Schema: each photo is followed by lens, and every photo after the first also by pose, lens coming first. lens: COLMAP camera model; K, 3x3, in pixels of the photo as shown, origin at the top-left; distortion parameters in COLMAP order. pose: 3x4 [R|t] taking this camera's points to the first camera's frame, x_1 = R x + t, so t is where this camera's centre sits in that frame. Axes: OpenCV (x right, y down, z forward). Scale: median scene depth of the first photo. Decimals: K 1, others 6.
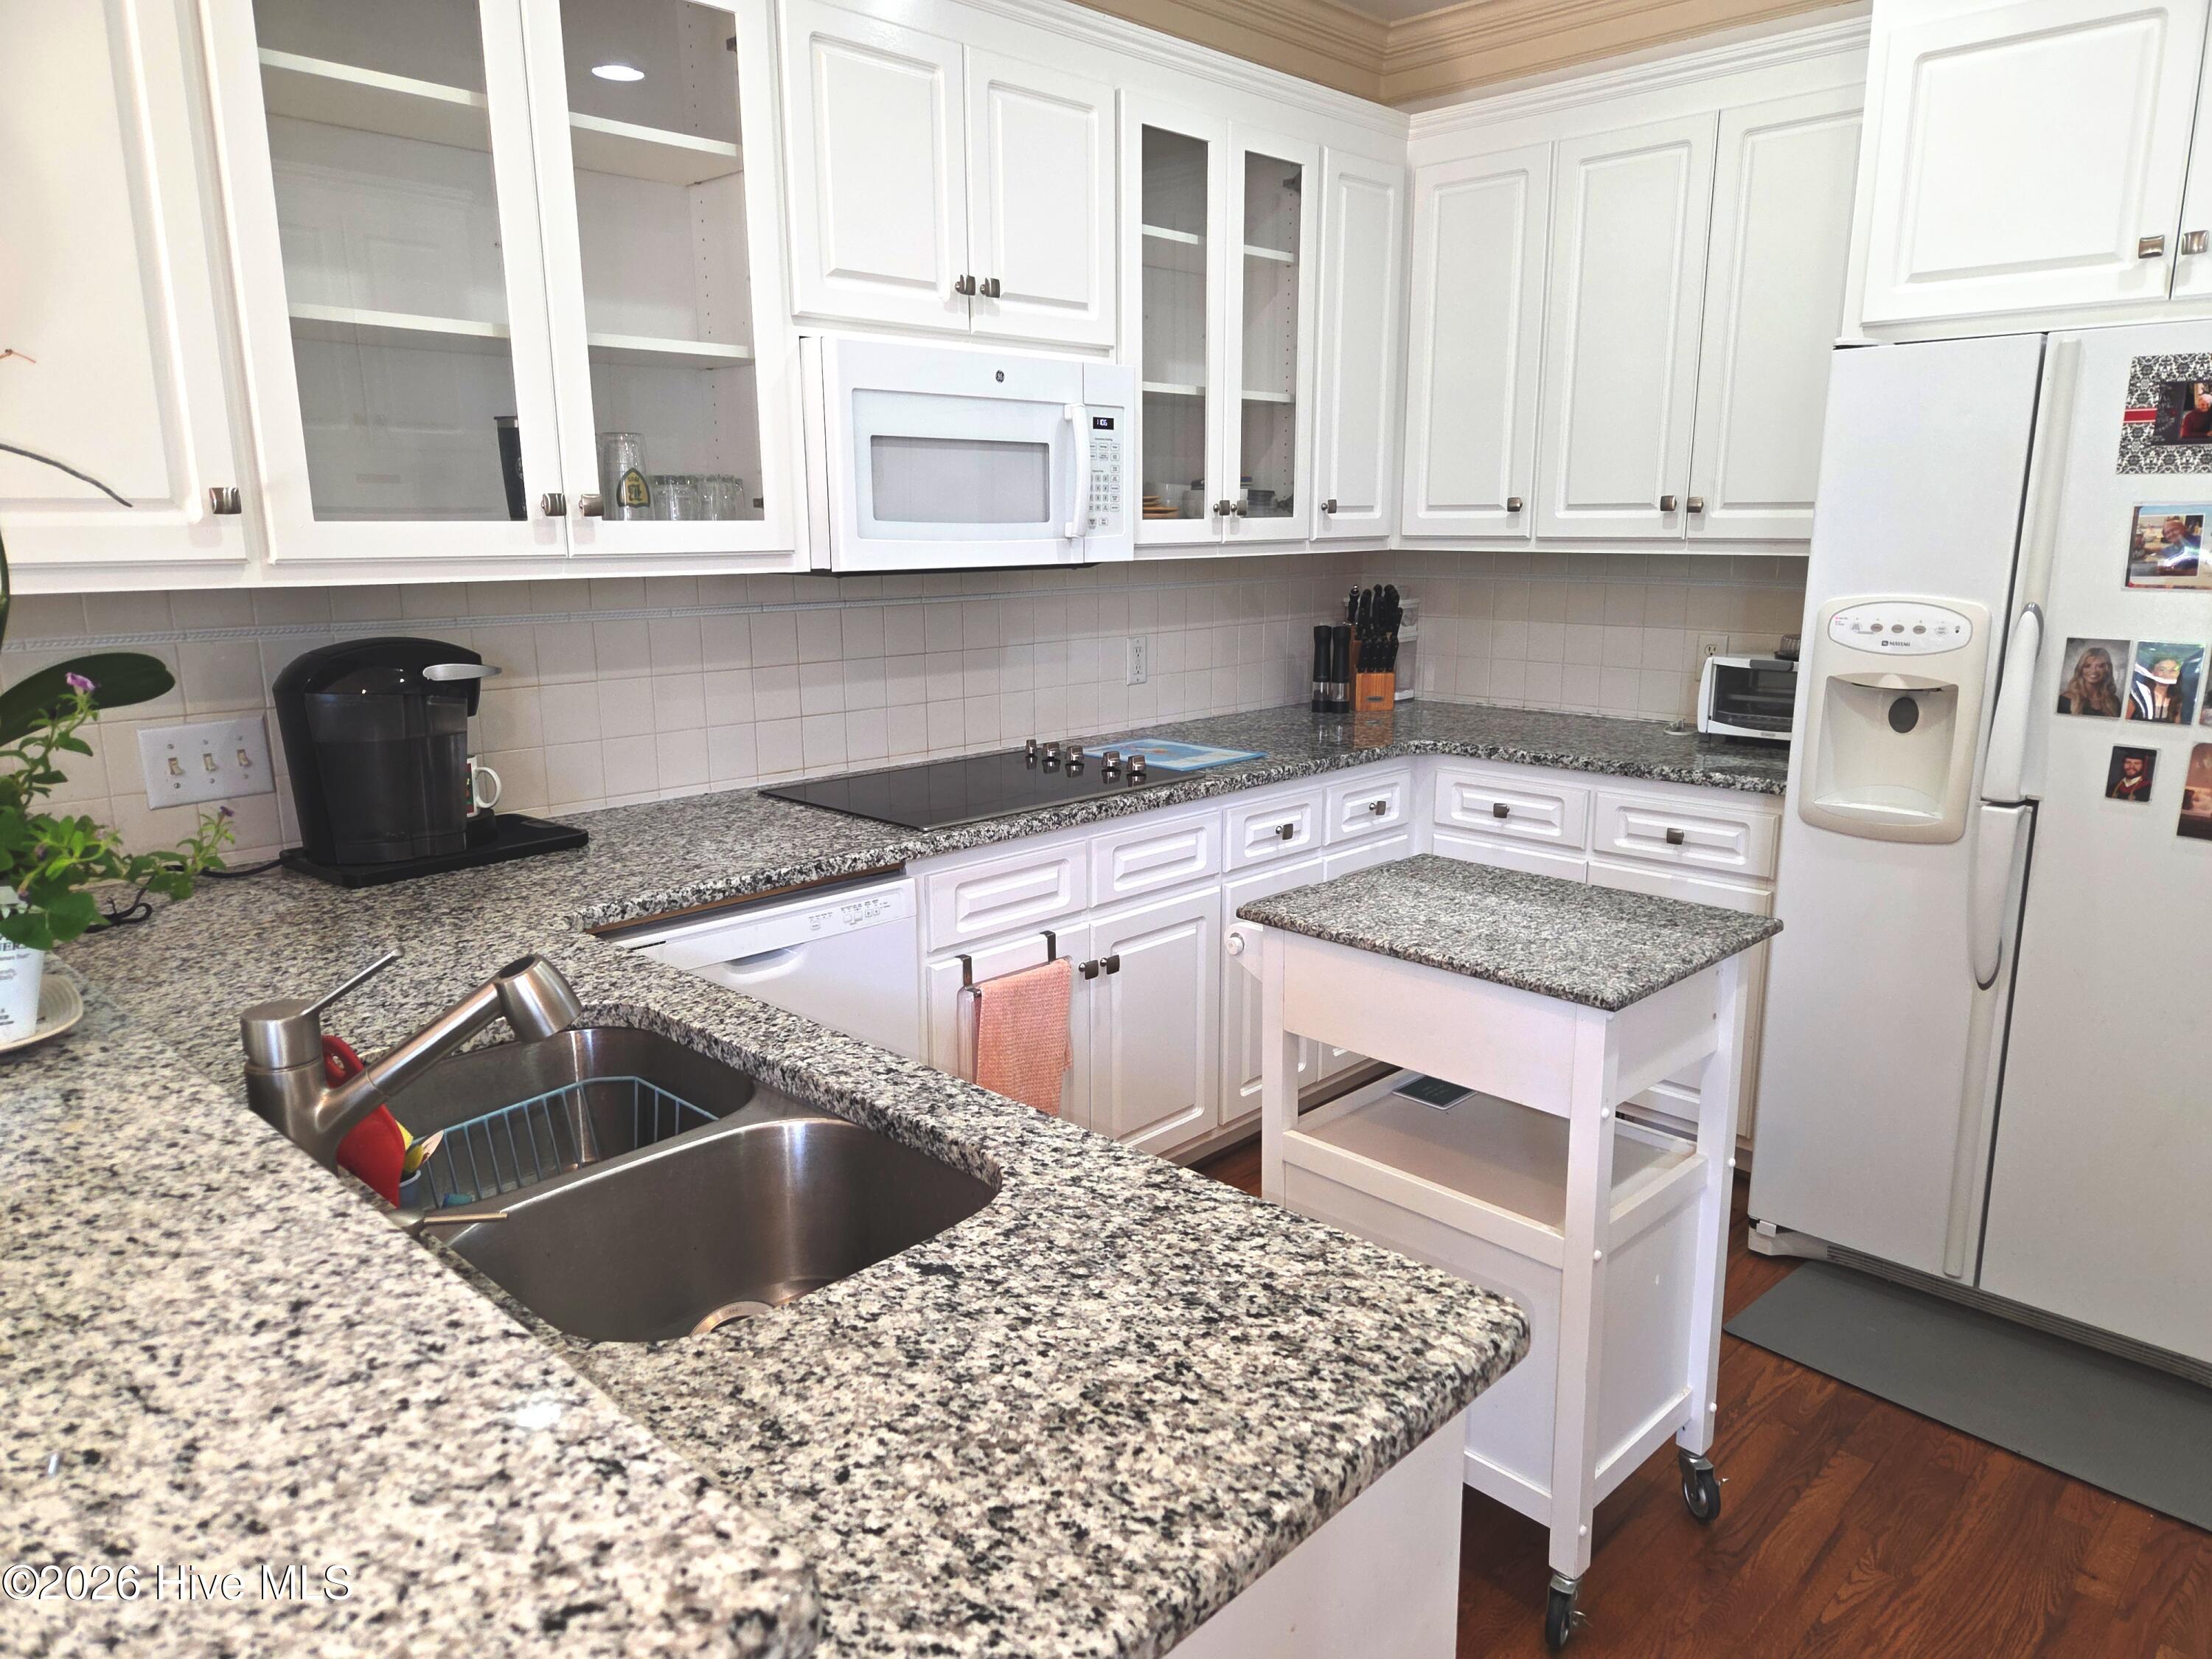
lens RADIAL K [[1489.6, 0, 1116.8], [0, 1489.6, 829.0], [0, 0, 1]] dist [0.060553, -0.043505]
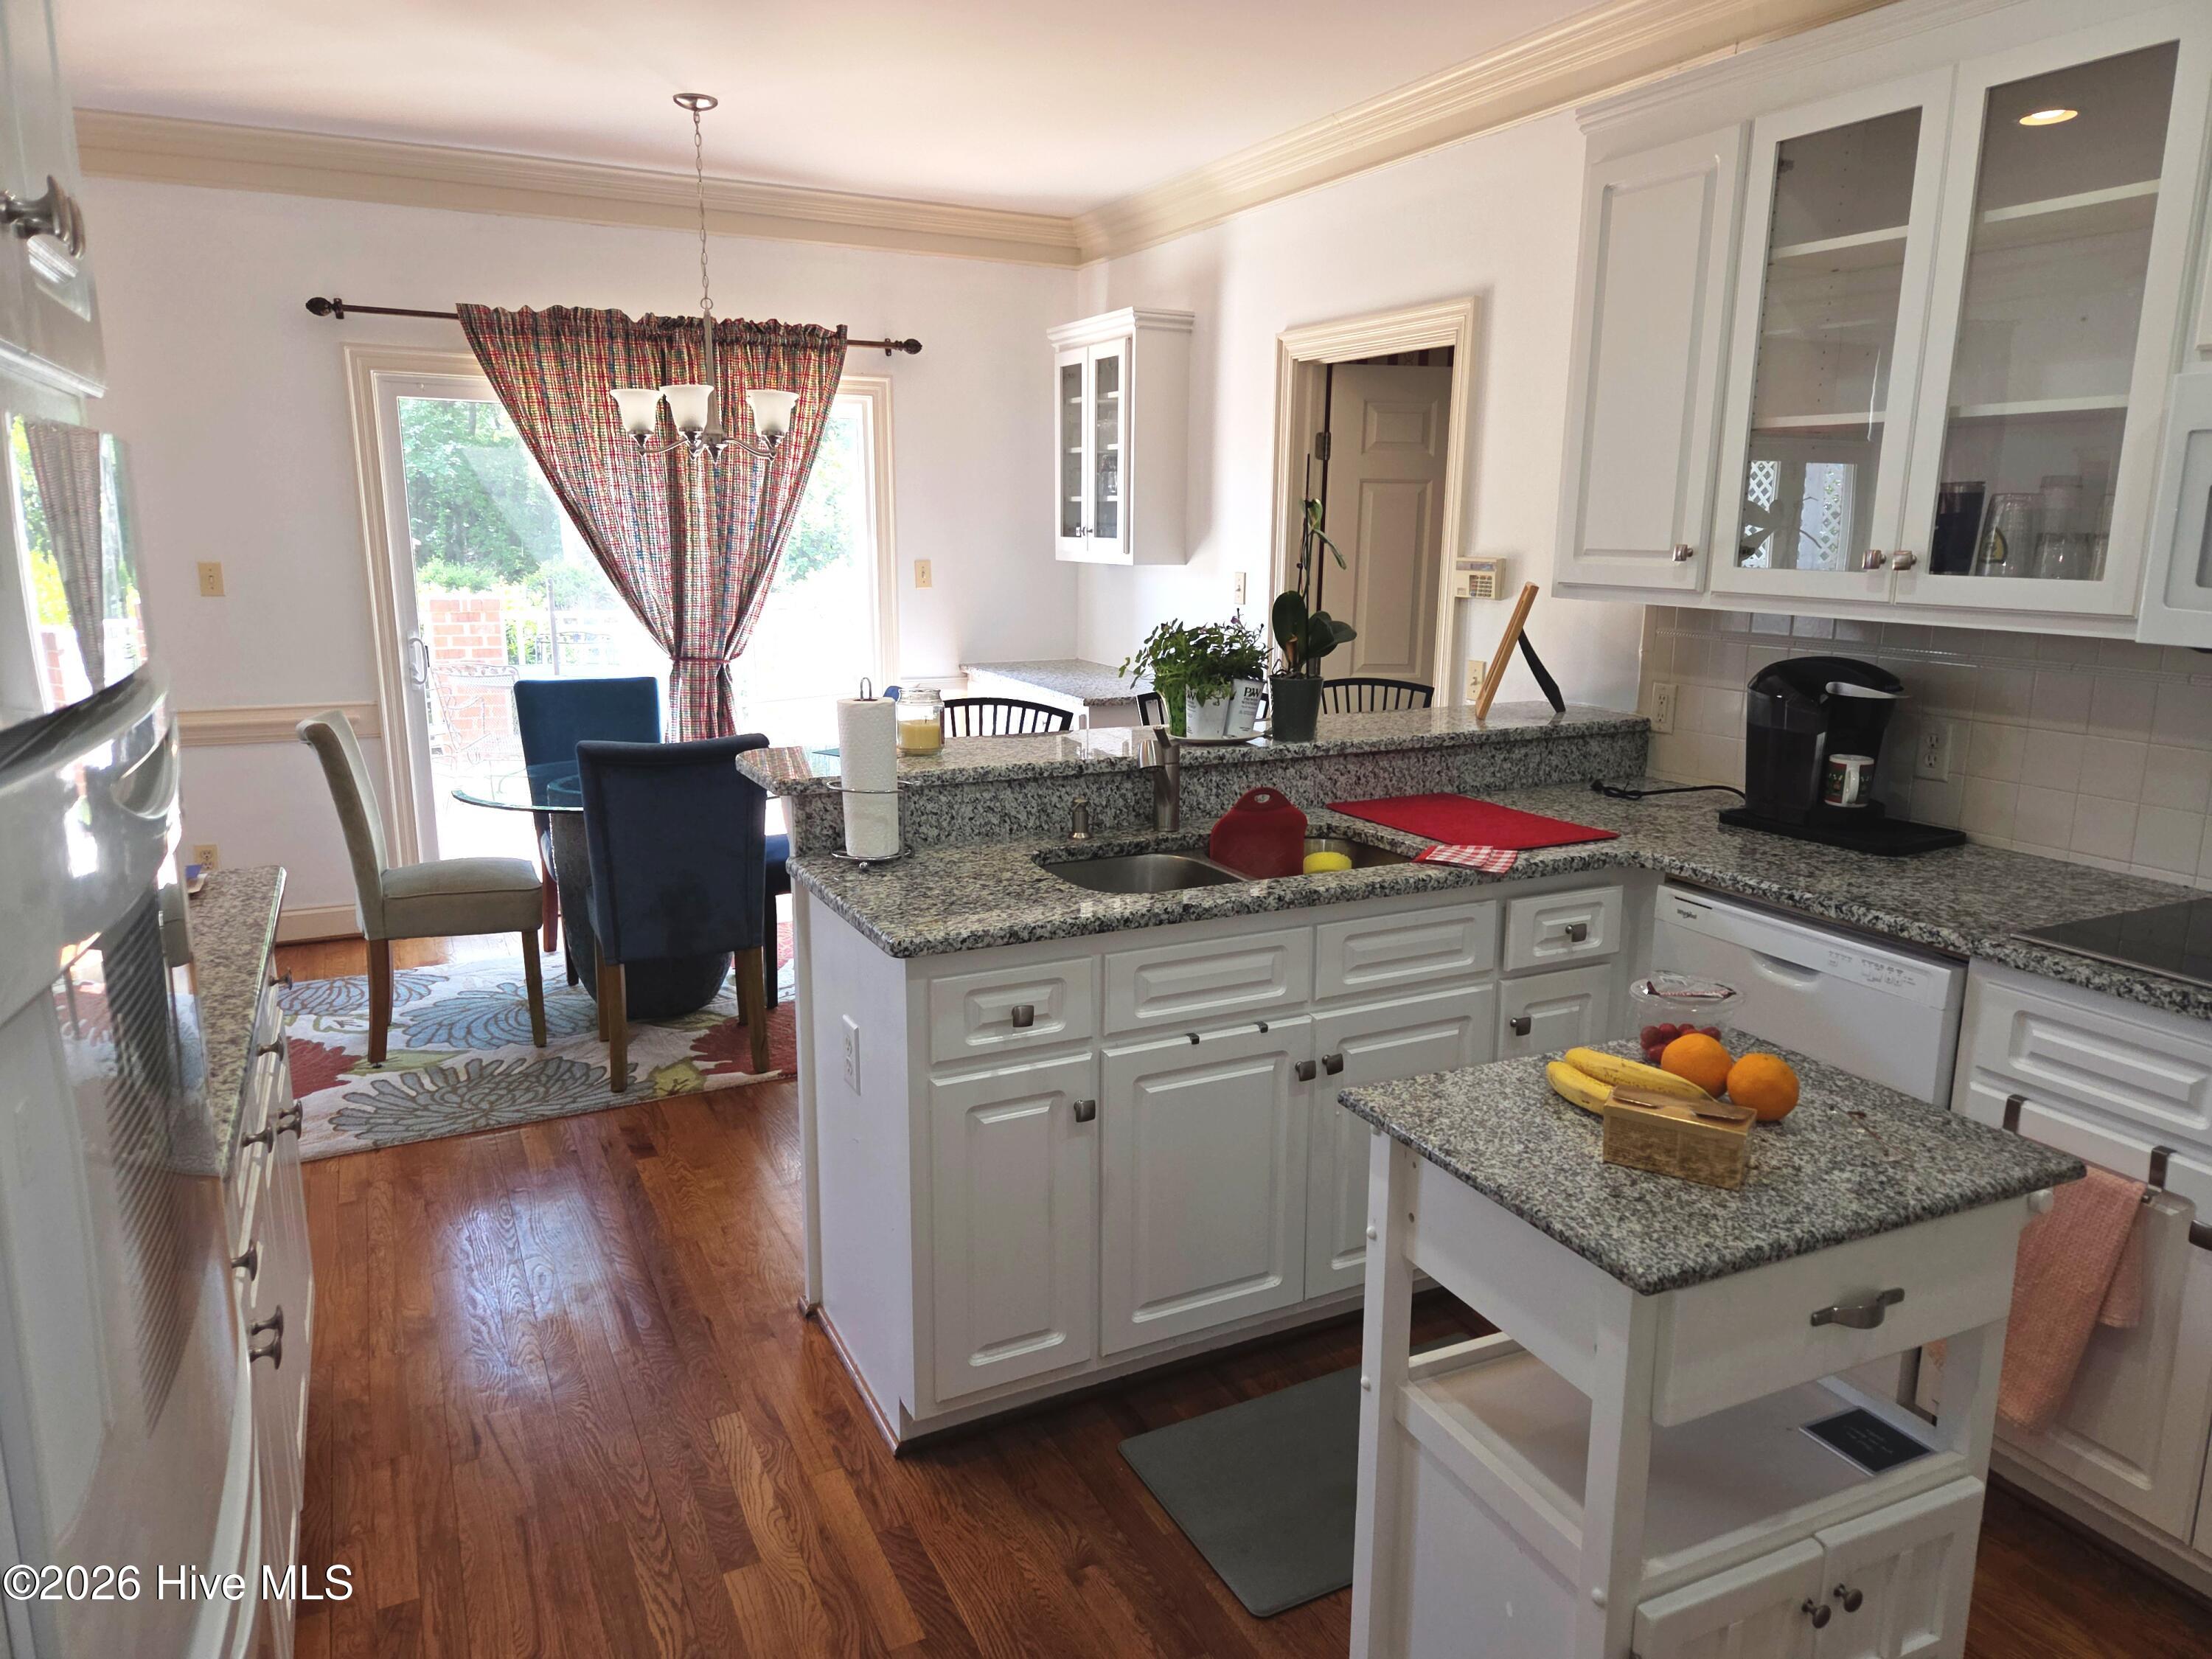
lens RADIAL K [[1489.6, 0, 1125.4], [0, 1489.6, 828.5], [0, 0, 1]] dist [0.060553, -0.043505]
pose [[-0.332268, 0.190720, -0.923701, 0.829937], [-0.207661, 0.940518, 0.268890, -0.184387], [0.920041, 0.281160, -0.272899, 0.728240]]
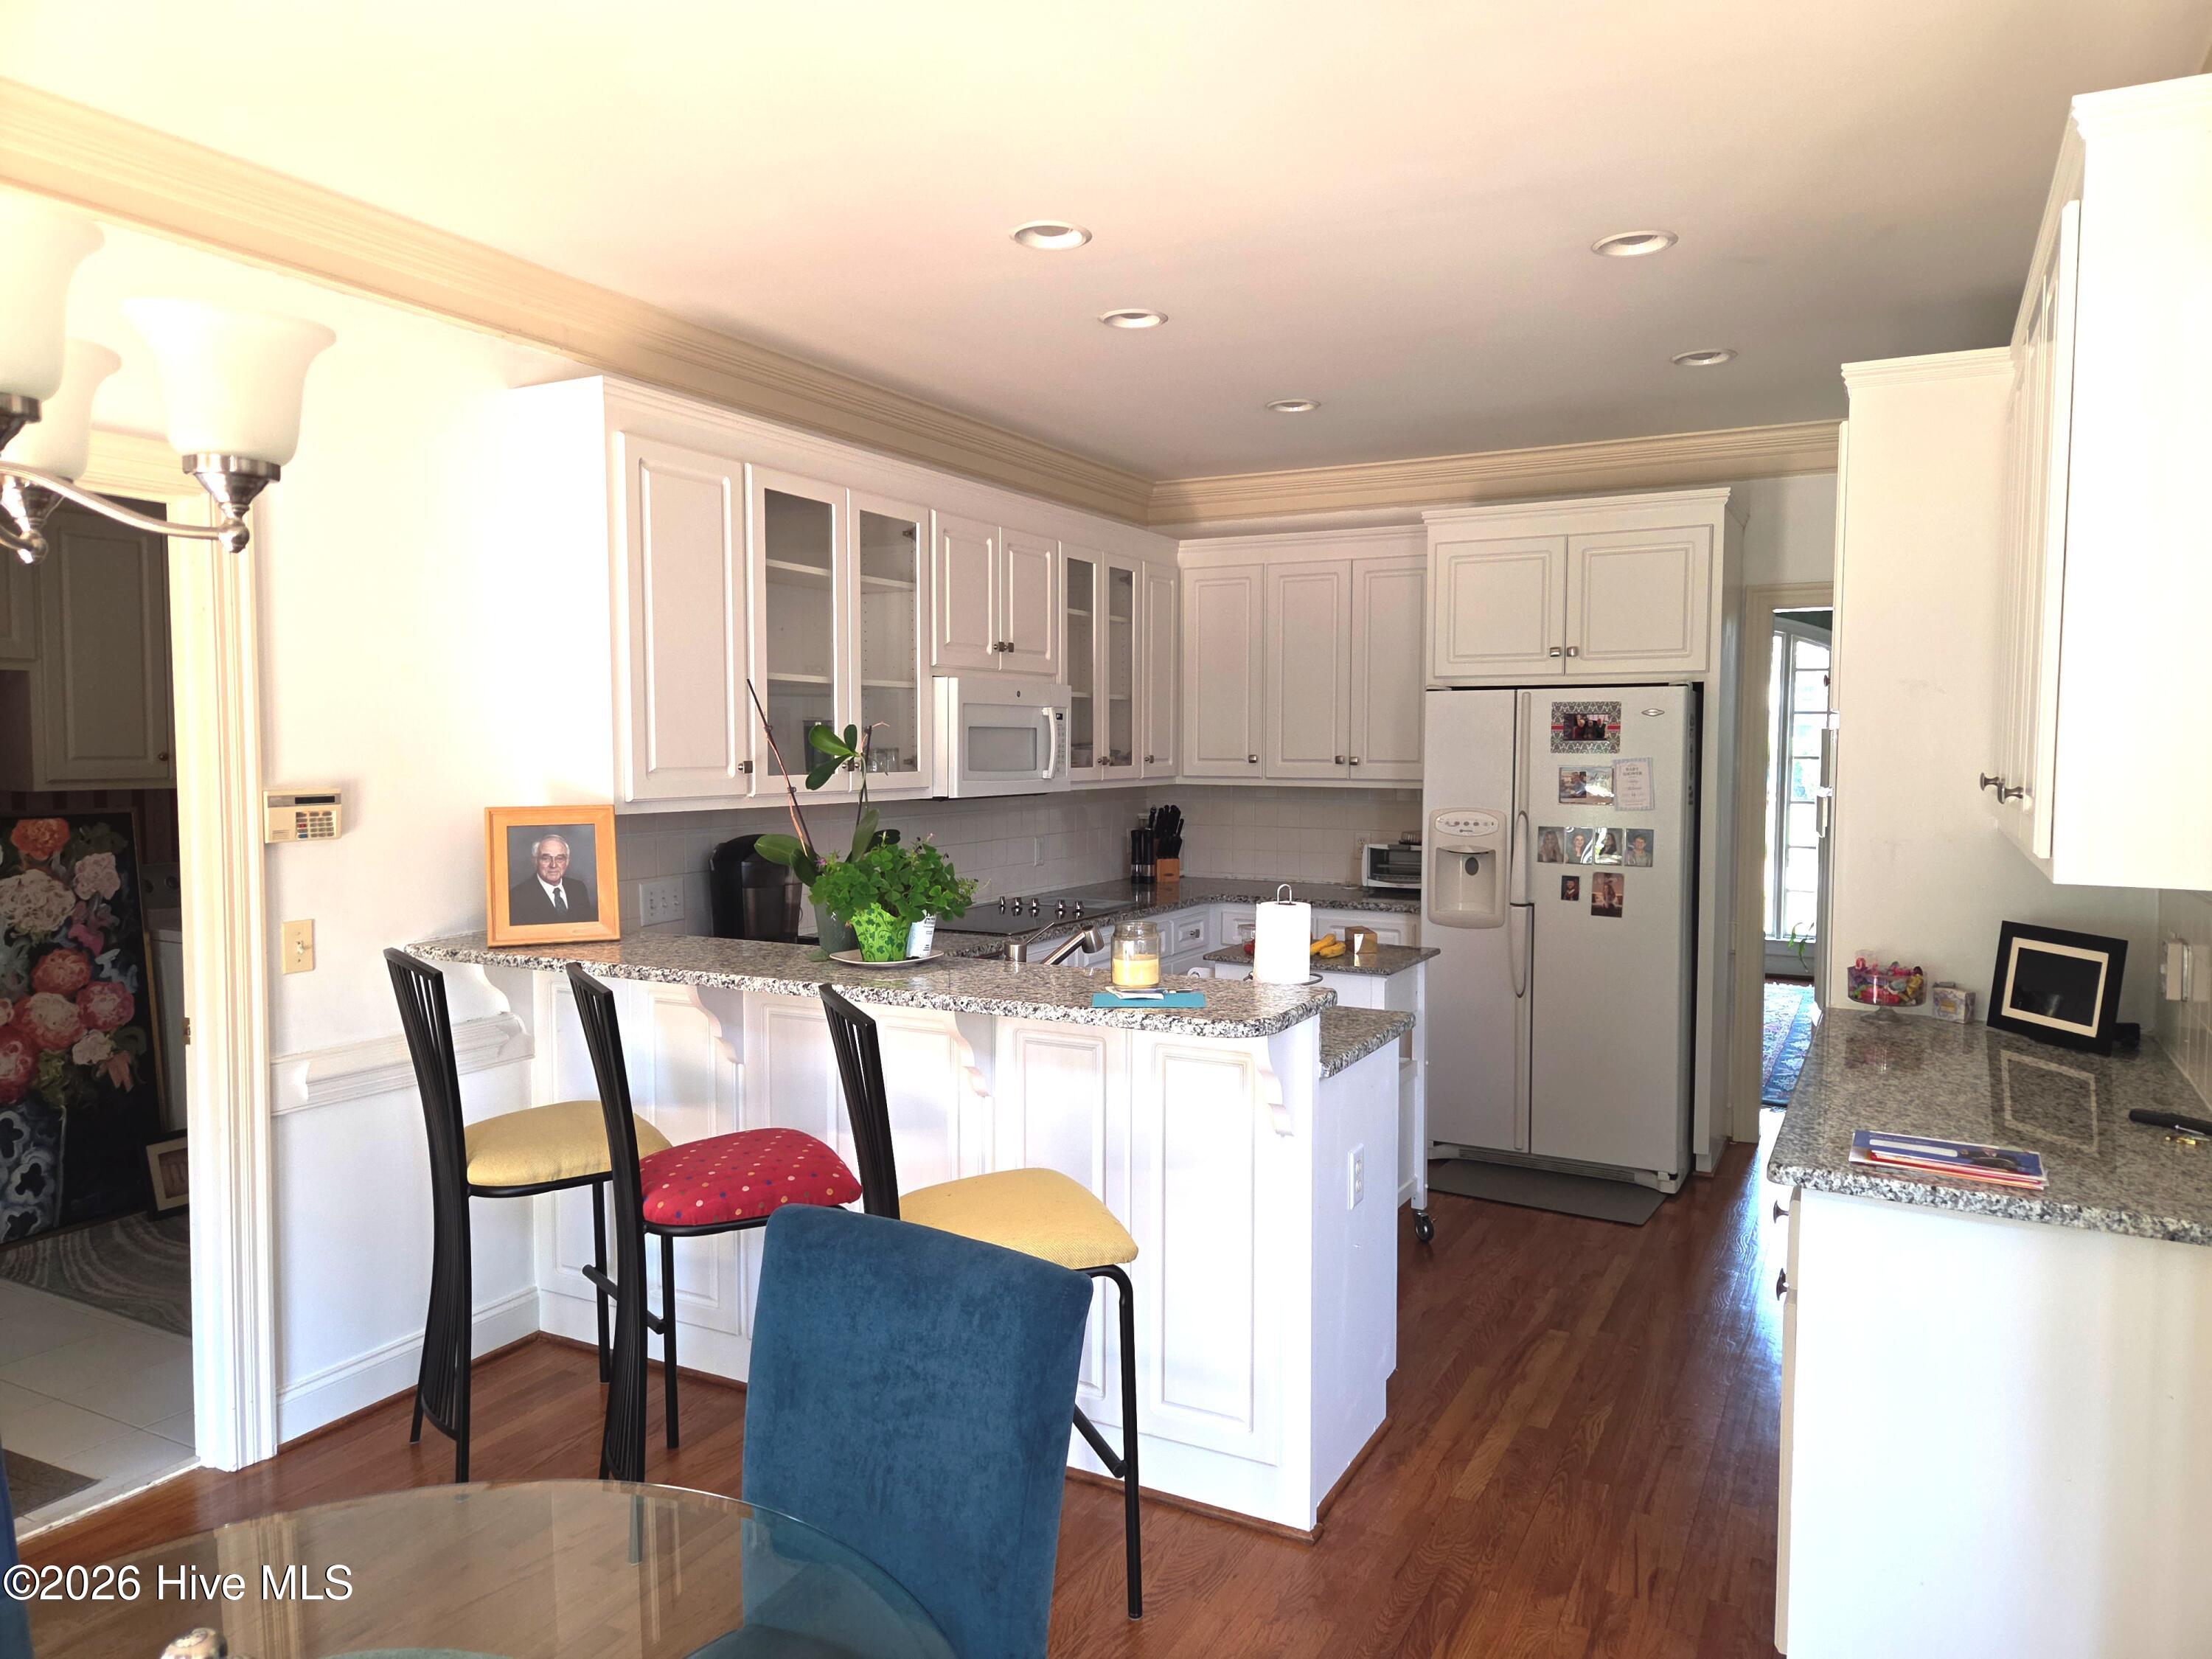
lens RADIAL K [[1489.6, 0, 1114.2], [0, 1489.6, 829.2], [0, 0, 1]] dist [0.060553, -0.043505]
pose [[0.961011, -0.011504, 0.276272, -0.497925], [0.052802, 0.988383, -0.142514, 0.137238], [-0.271423, 0.151545, 0.950454, -0.790166]]
